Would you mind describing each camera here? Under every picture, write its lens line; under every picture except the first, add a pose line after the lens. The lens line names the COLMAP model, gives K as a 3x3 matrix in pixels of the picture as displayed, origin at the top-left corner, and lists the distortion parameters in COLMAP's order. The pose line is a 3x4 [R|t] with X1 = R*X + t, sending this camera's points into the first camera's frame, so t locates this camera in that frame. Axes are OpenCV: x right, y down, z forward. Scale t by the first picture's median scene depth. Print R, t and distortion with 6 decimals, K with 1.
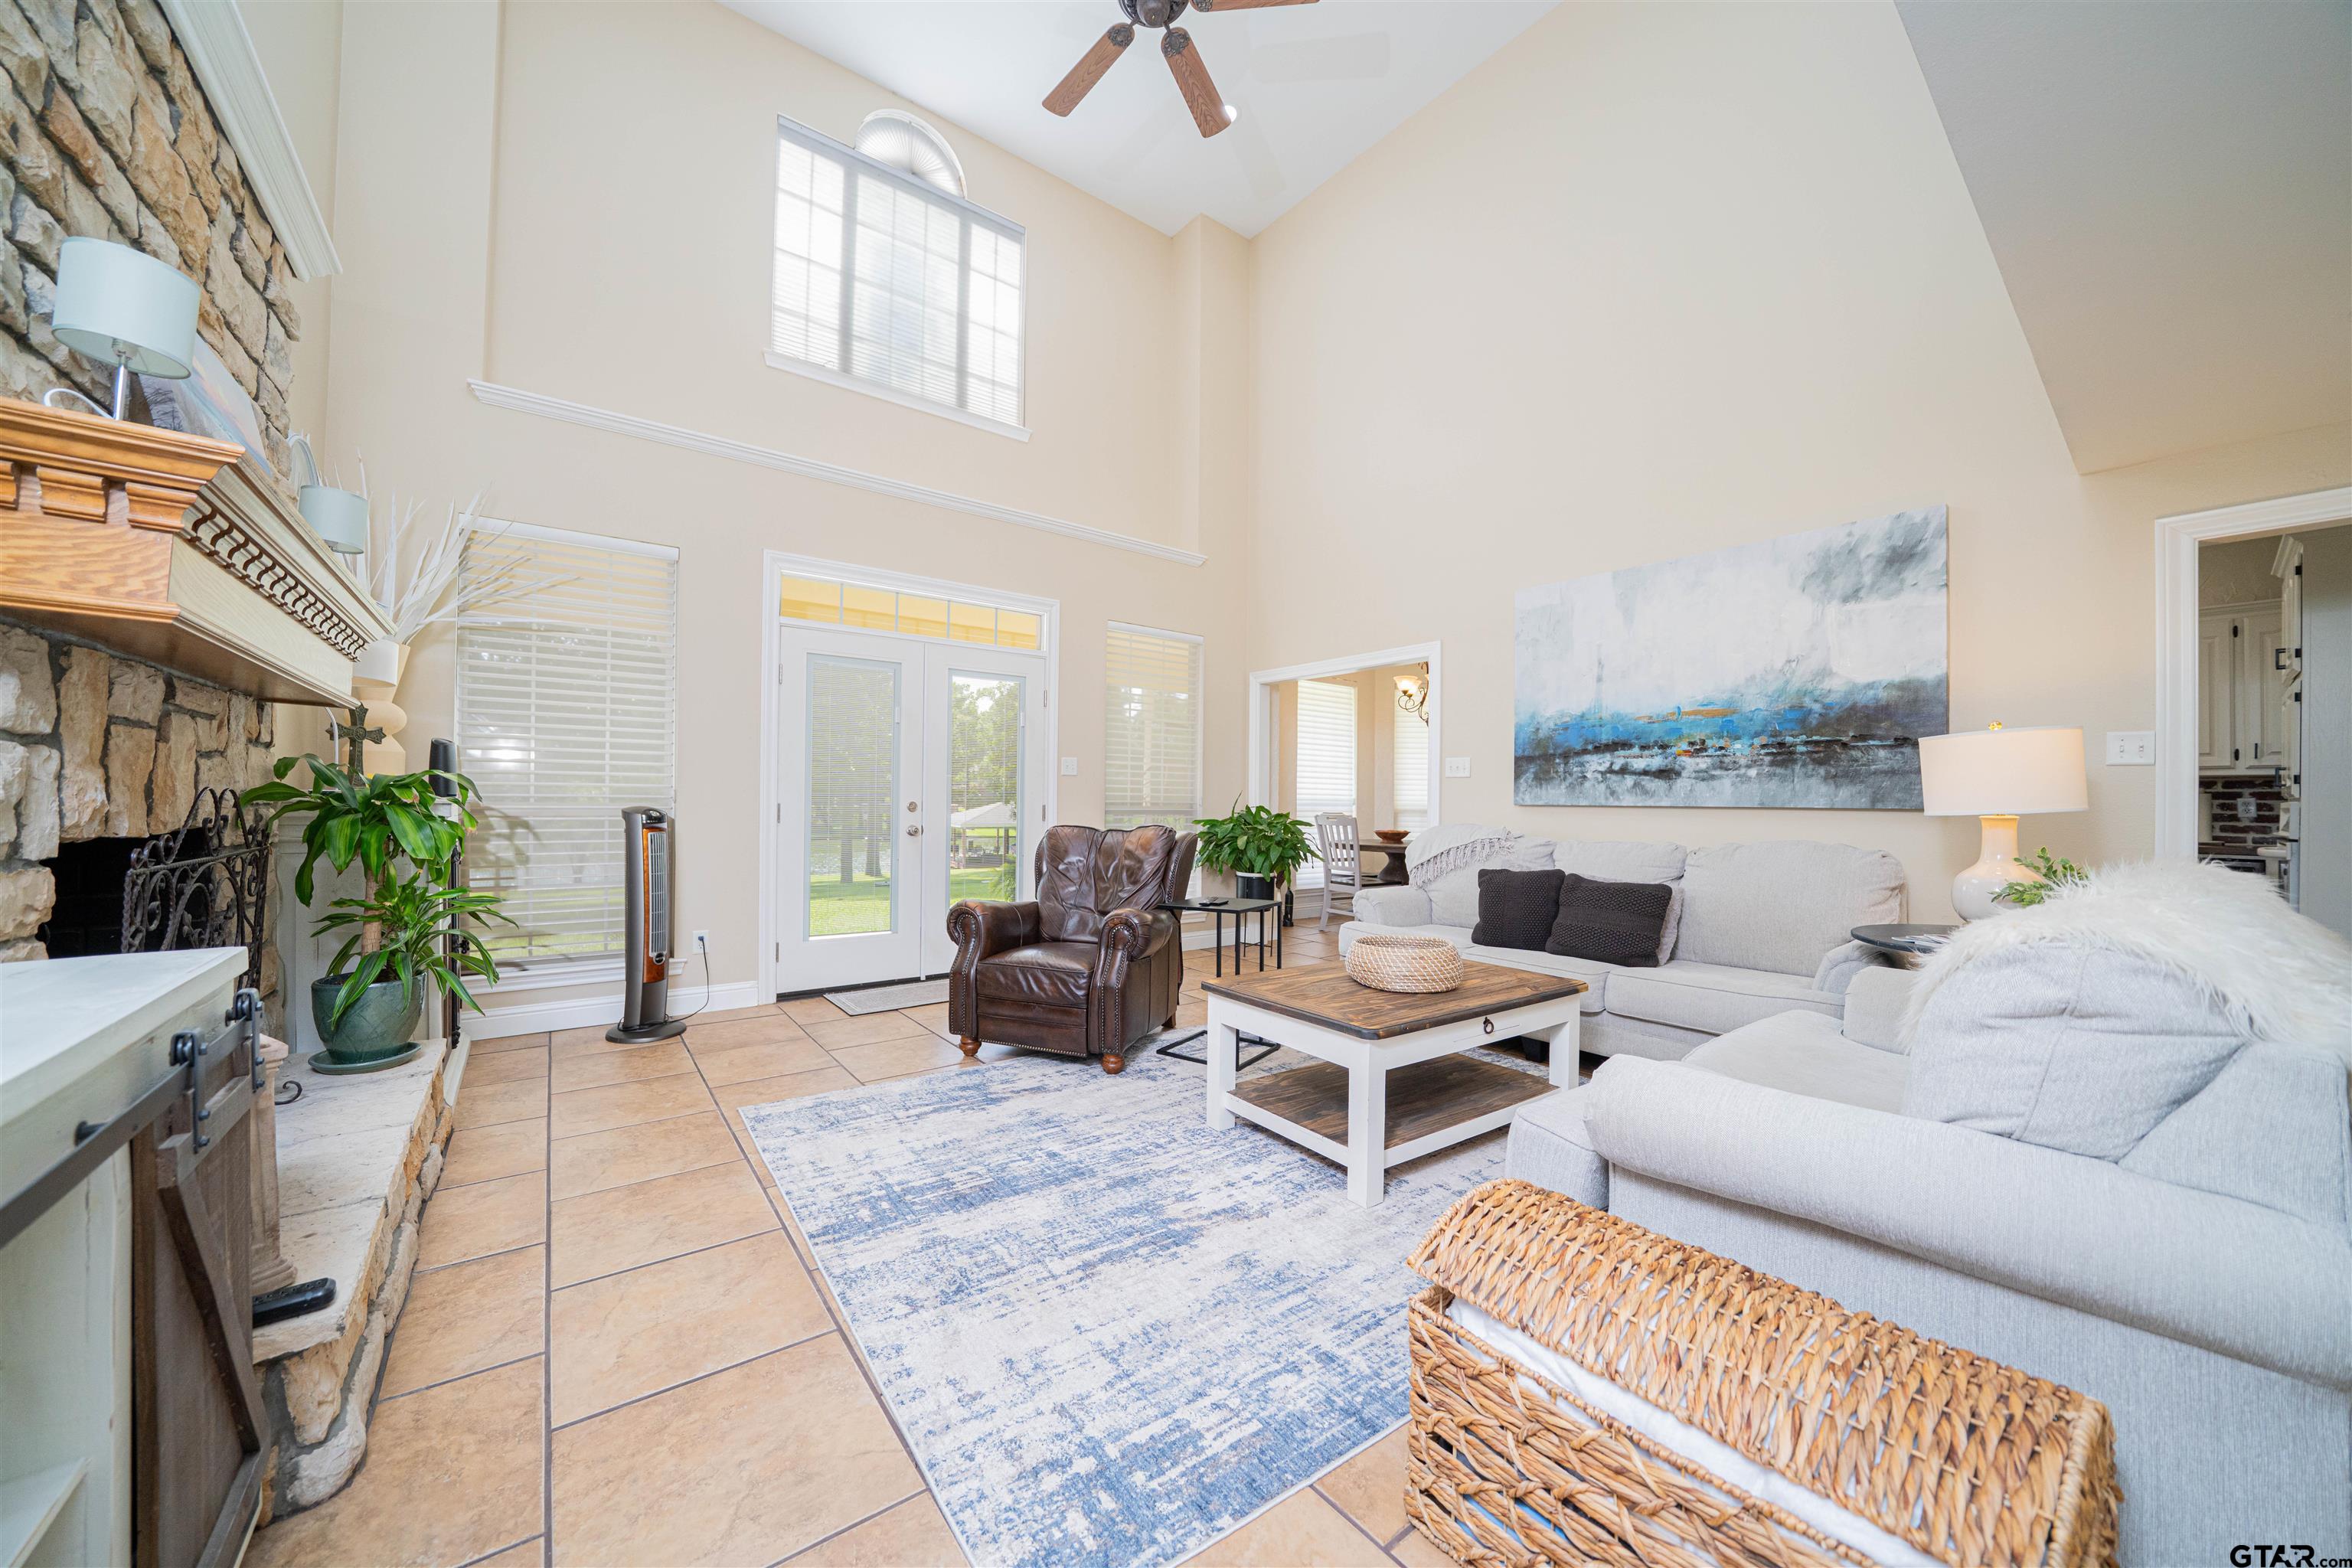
lens RADIAL K [[815.6, 0, 1153.9], [0, 815.6, 800.4], [0, 0, 1]] dist [-0.018100, -0.000041]
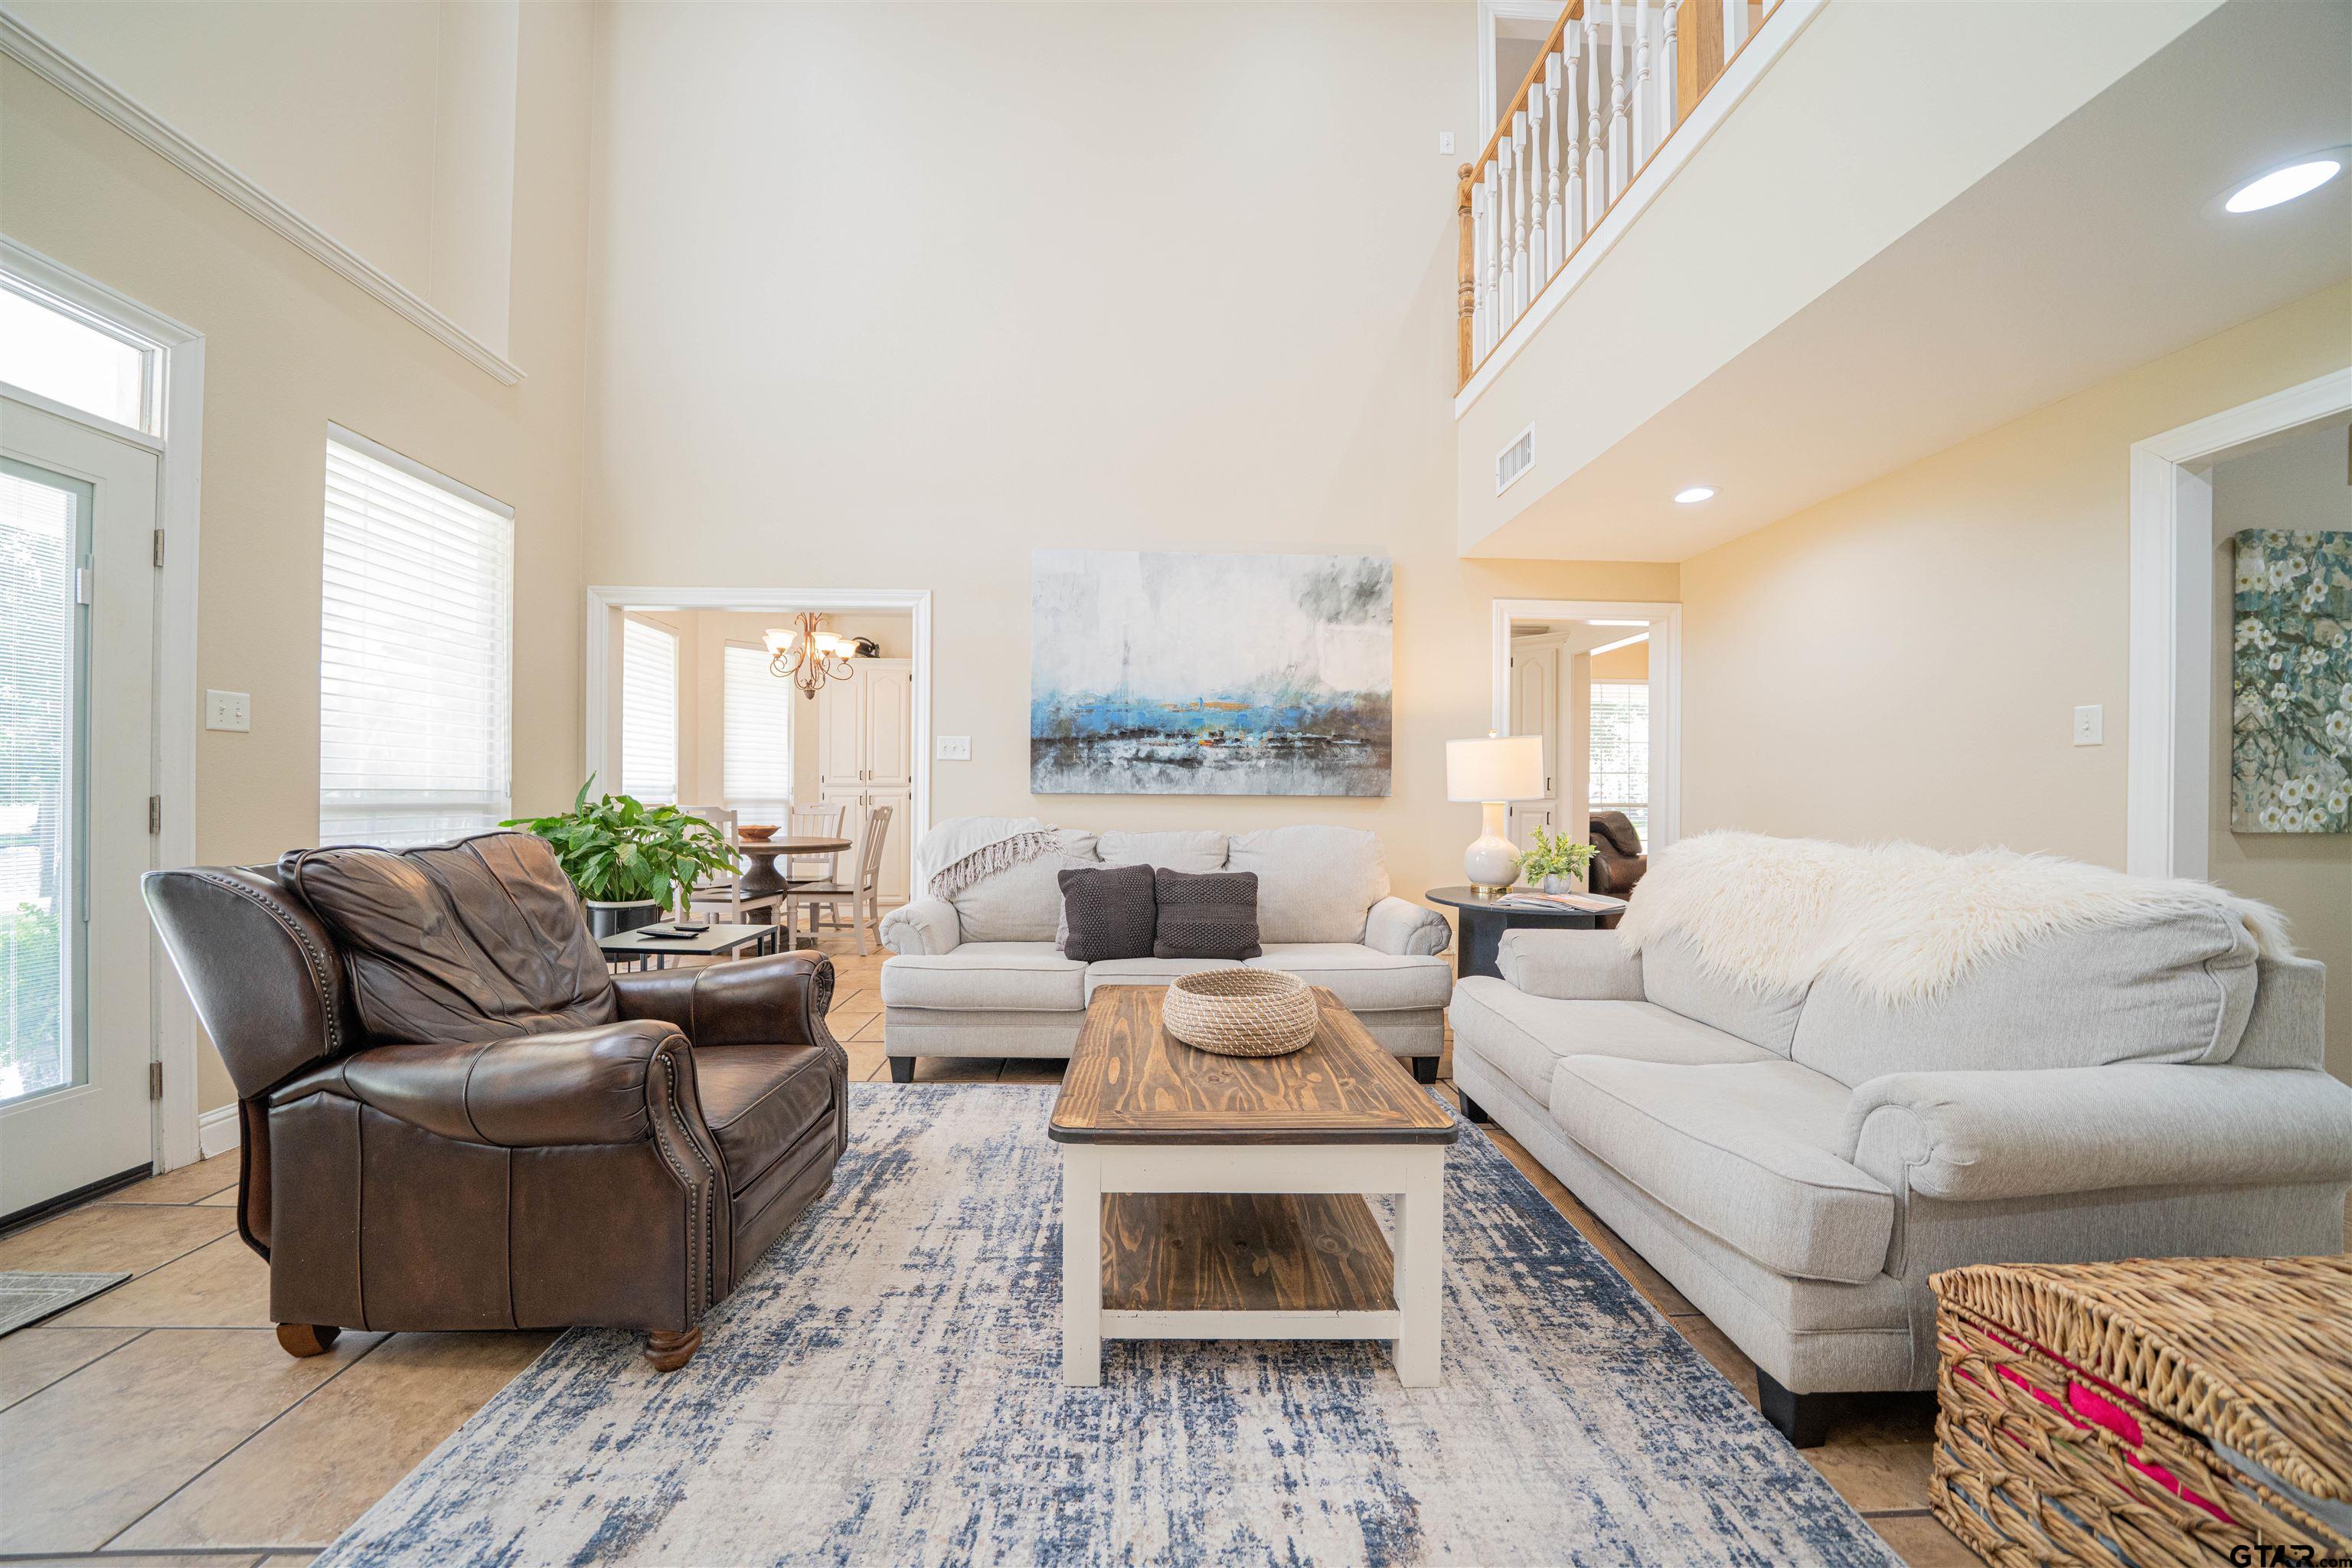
lens RADIAL K [[815.6, 0, 1153.9], [0, 815.6, 800.4], [0, 0, 1]] dist [-0.018100, -0.000041]
pose [[0.572481, -0.010808, 0.819847, -0.257019], [-0.003602, 0.999870, 0.015696, -0.001327], [-0.819910, -0.011939, 0.572368, 0.487758]]
